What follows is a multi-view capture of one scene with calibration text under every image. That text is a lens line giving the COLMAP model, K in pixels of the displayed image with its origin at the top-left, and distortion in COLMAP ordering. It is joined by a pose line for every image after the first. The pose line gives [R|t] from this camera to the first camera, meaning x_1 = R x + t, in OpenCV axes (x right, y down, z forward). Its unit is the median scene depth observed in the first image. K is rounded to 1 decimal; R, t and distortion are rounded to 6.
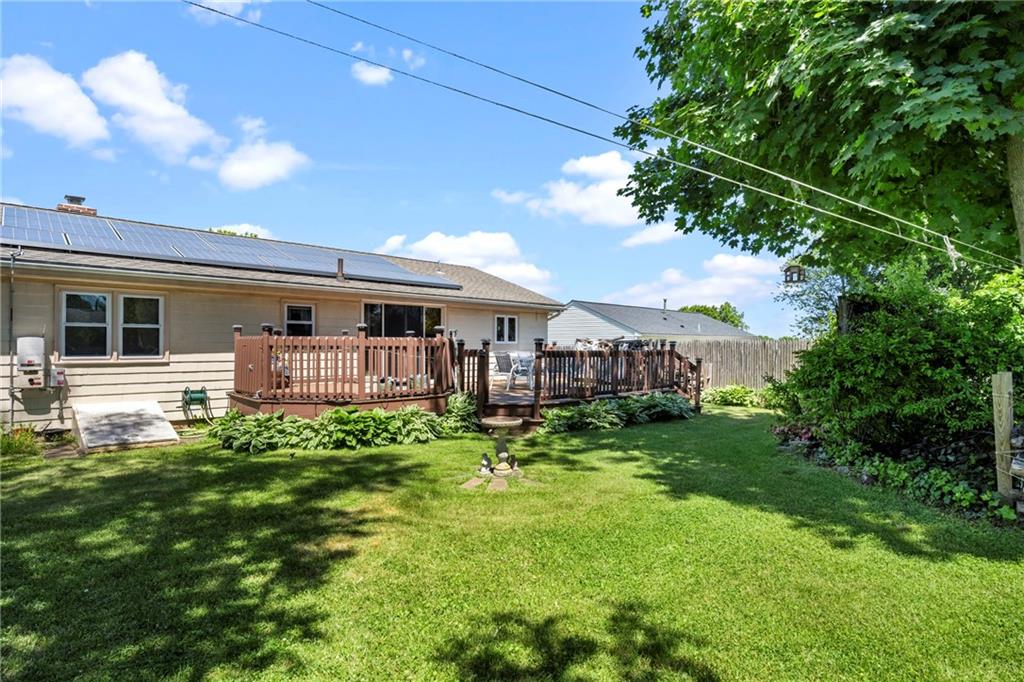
lens RADIAL K [[529.1, 0, 514.7], [0, 529.1, 340.3], [0, 0, 1]] dist [0.003881, -0.000283]
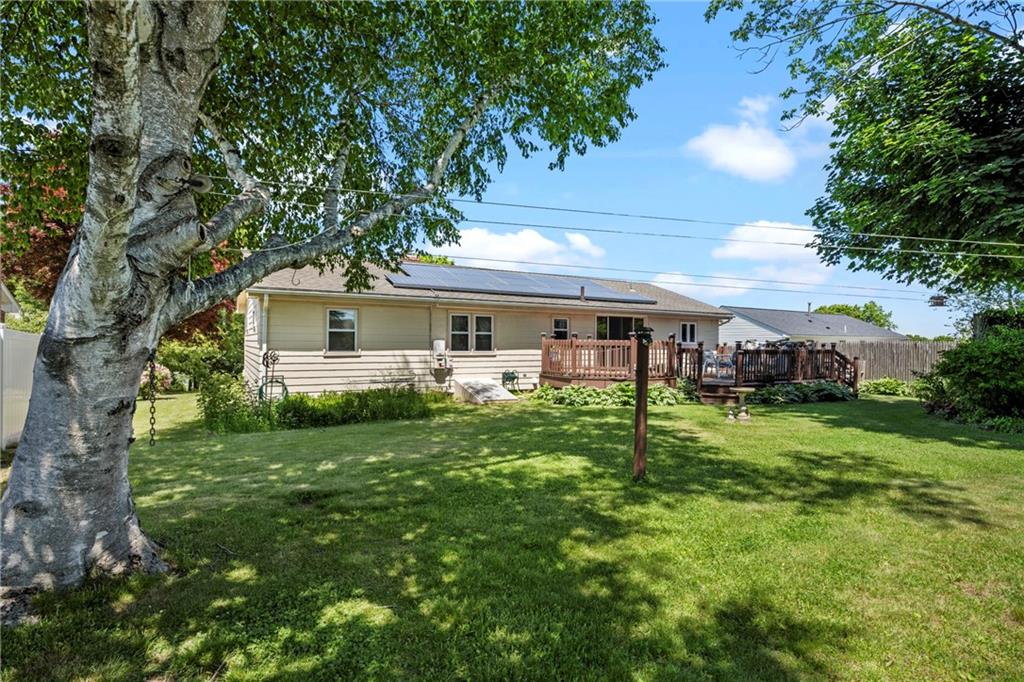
lens RADIAL K [[496.1, 0, 508.6], [0, 496.1, 340.2], [0, 0, 1]] dist [-0.002060, 0.001029]
pose [[0.969671, 0.001488, -0.244408, -0.236023], [-0.000939, 0.999997, 0.002363, -0.008790], [0.244411, -0.002062, 0.969670, -0.499936]]
